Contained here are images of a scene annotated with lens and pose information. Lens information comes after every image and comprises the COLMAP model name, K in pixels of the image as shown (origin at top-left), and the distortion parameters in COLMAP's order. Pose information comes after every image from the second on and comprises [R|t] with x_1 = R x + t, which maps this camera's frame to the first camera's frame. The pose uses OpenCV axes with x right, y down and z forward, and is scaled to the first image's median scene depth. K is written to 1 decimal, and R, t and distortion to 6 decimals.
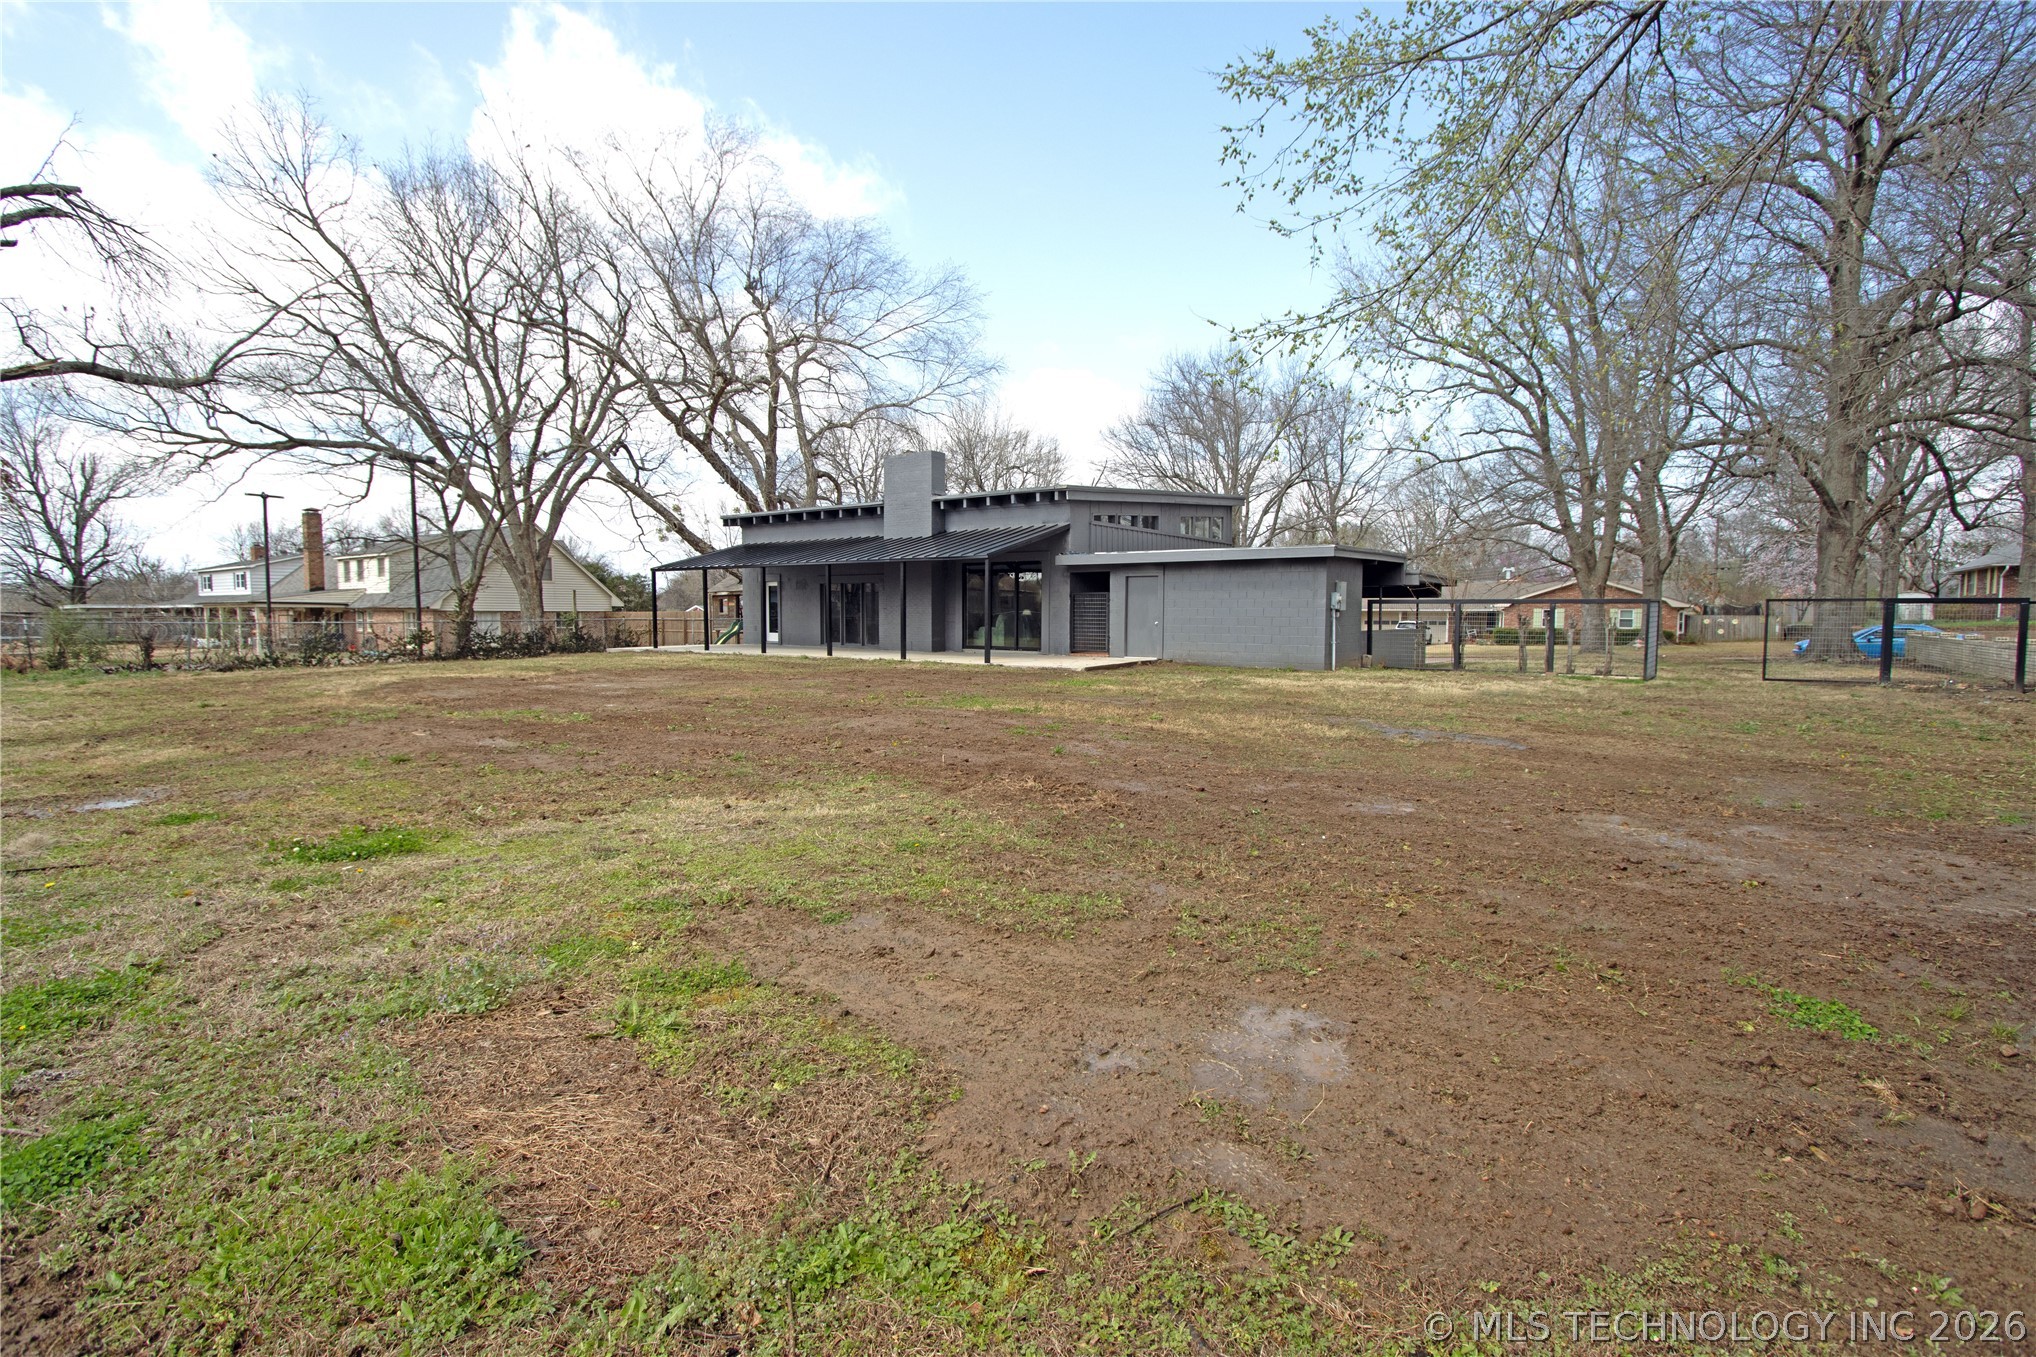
lens RADIAL K [[937.1, 0, 1014.2], [0, 937.1, 678.1], [0, 0, 1]] dist [-0.016907, 0.001075]
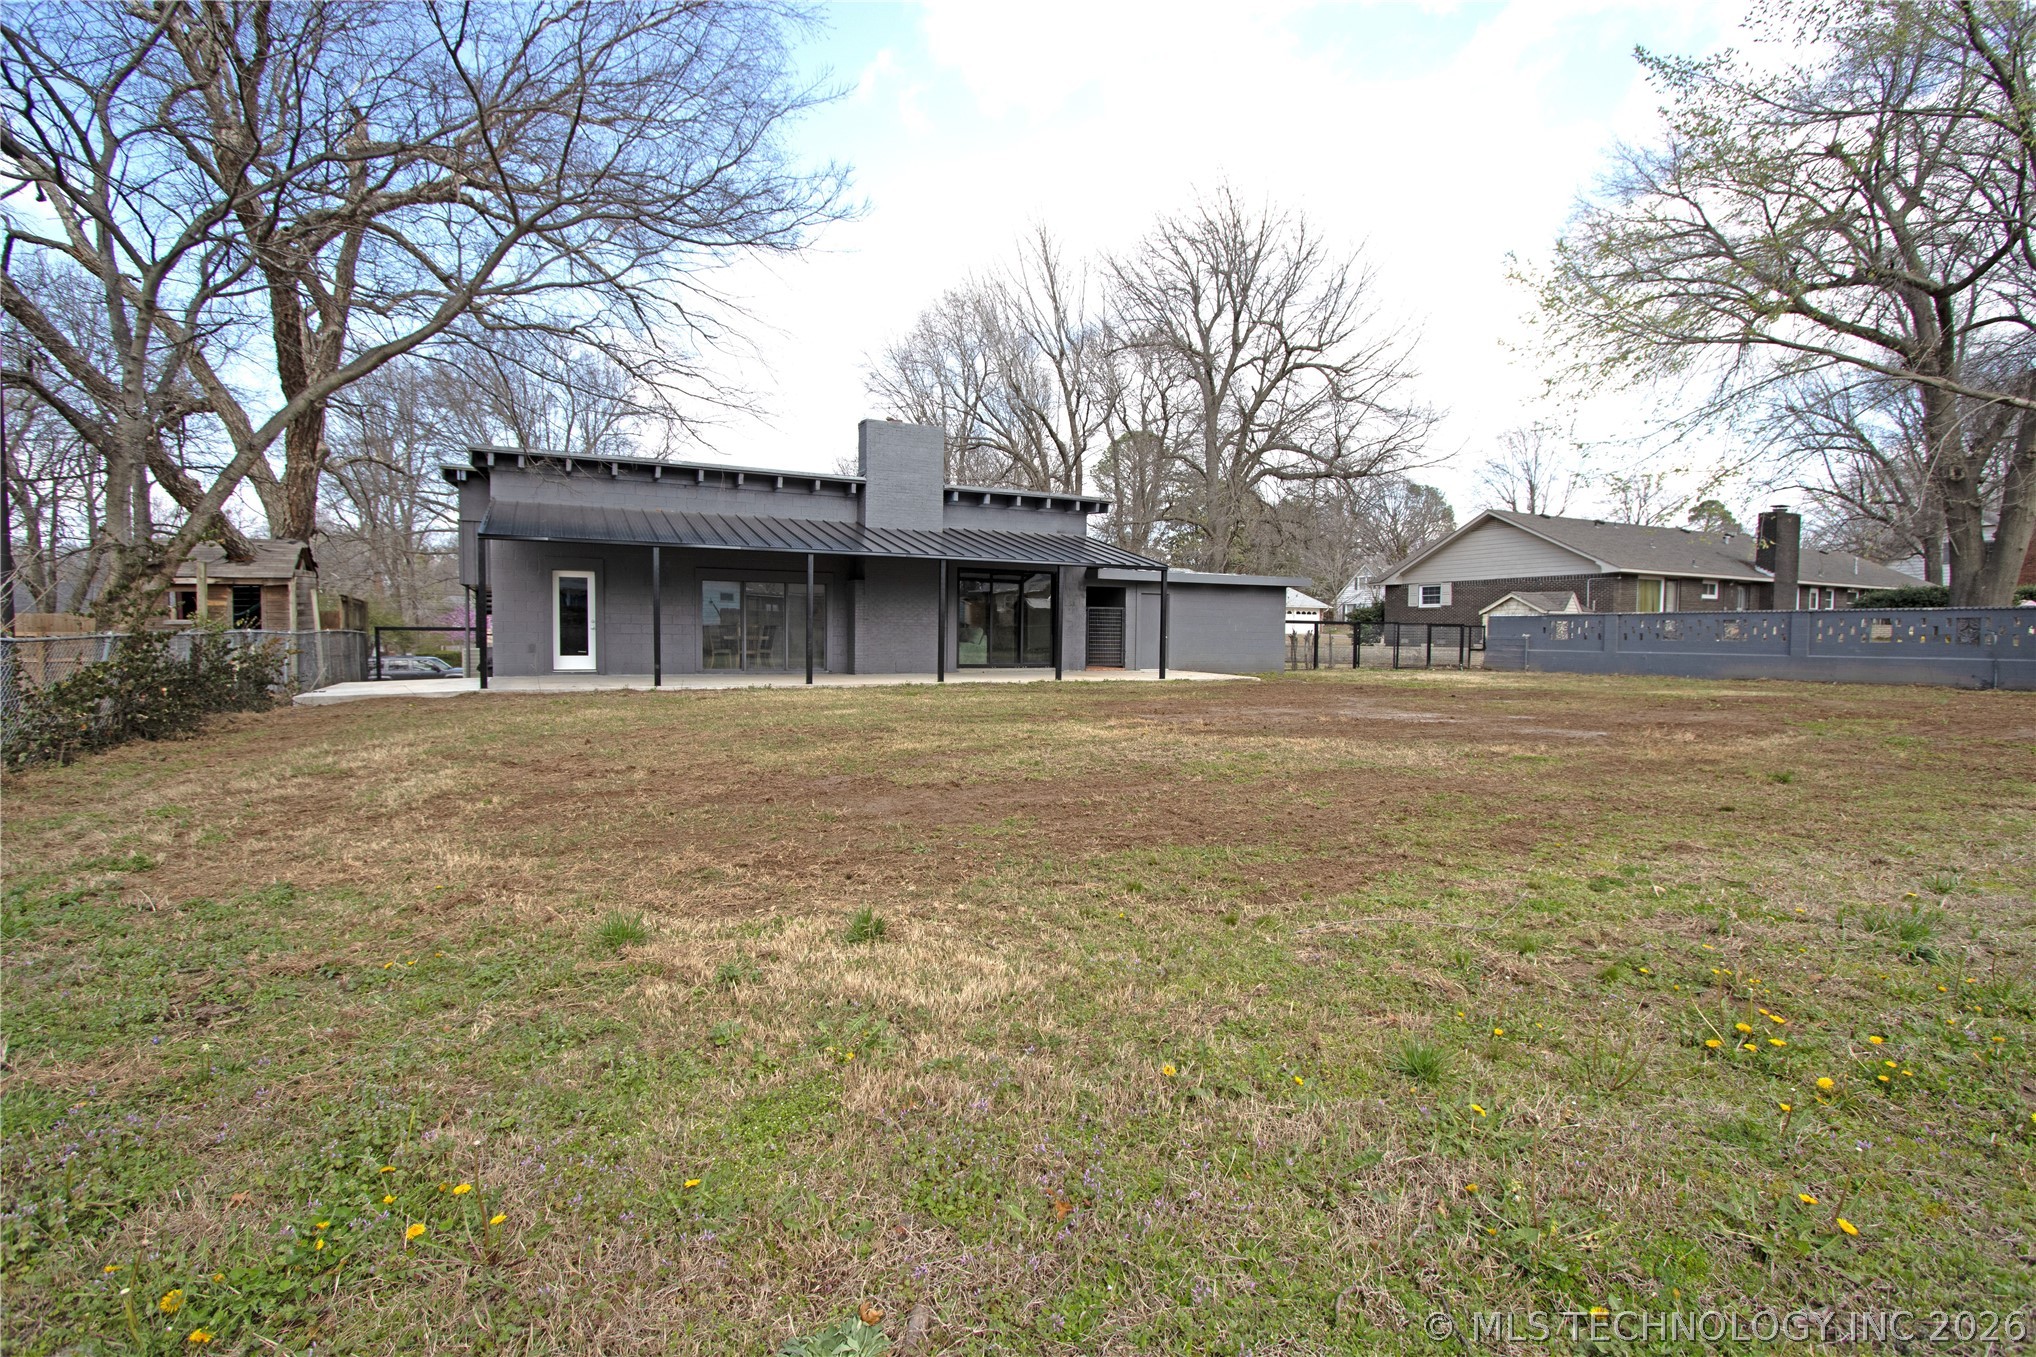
lens RADIAL K [[937.1, 0, 1014.2], [0, 937.1, 678.1], [0, 0, 1]] dist [-0.016907, 0.001075]
pose [[0.505765, -0.043606, 0.861569, -0.821567], [0.055094, 0.998316, 0.018186, -0.037444], [-0.860910, 0.038269, 0.507315, 0.565661]]
